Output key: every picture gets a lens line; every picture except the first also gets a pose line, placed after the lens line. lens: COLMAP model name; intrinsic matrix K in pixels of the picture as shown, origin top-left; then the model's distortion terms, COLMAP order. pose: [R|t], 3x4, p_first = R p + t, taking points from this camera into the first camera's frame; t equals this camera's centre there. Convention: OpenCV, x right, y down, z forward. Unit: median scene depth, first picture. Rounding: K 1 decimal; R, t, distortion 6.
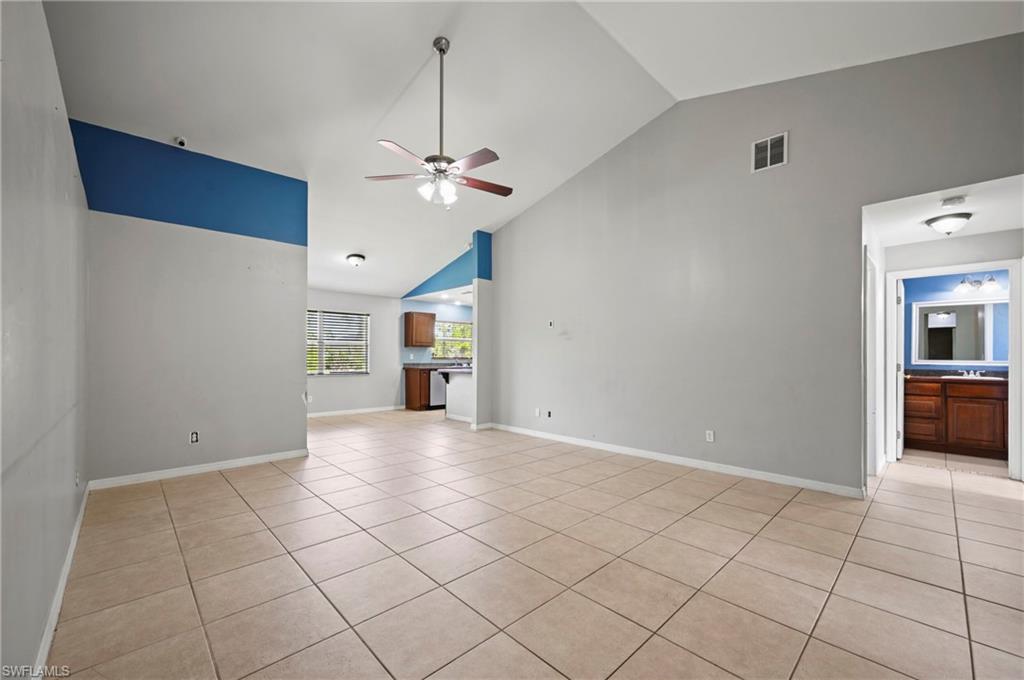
lens RADIAL K [[406.5, 0, 518.7], [0, 406.5, 355.9], [0, 0, 1]] dist [0.005963, 0.000615]
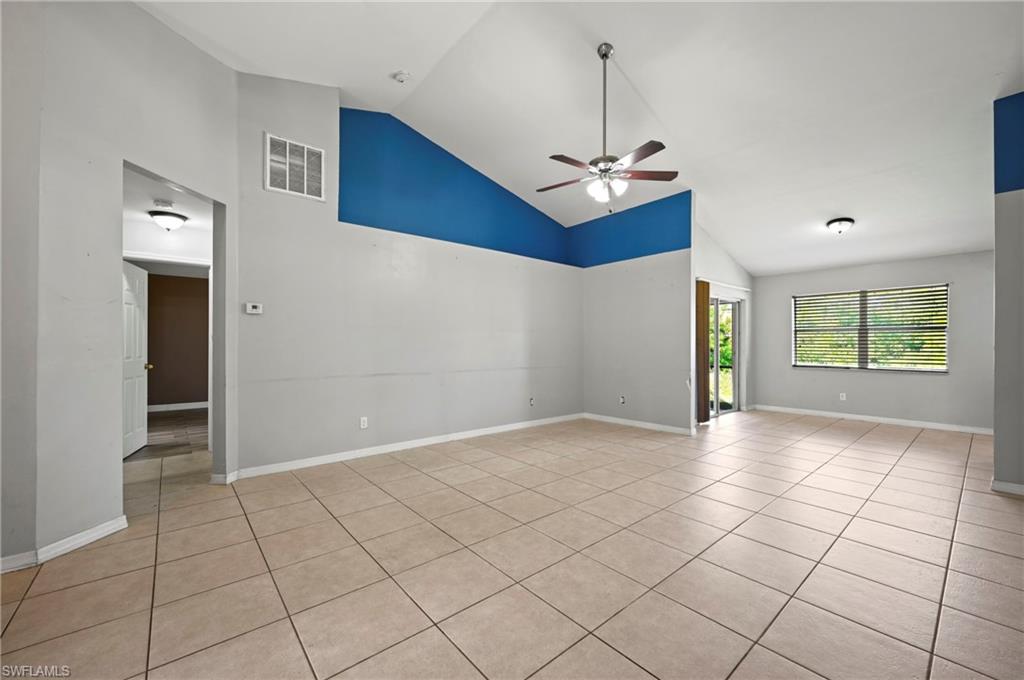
lens RADIAL K [[406.5, 0, 514.4], [0, 406.5, 344.8], [0, 0, 1]] dist [0.005963, 0.000615]
pose [[-0.069635, -0.003889, -0.997565, 0.975023], [-0.000732, 0.999992, -0.003847, 0.001332], [0.997572, 0.000462, -0.069637, 0.937231]]
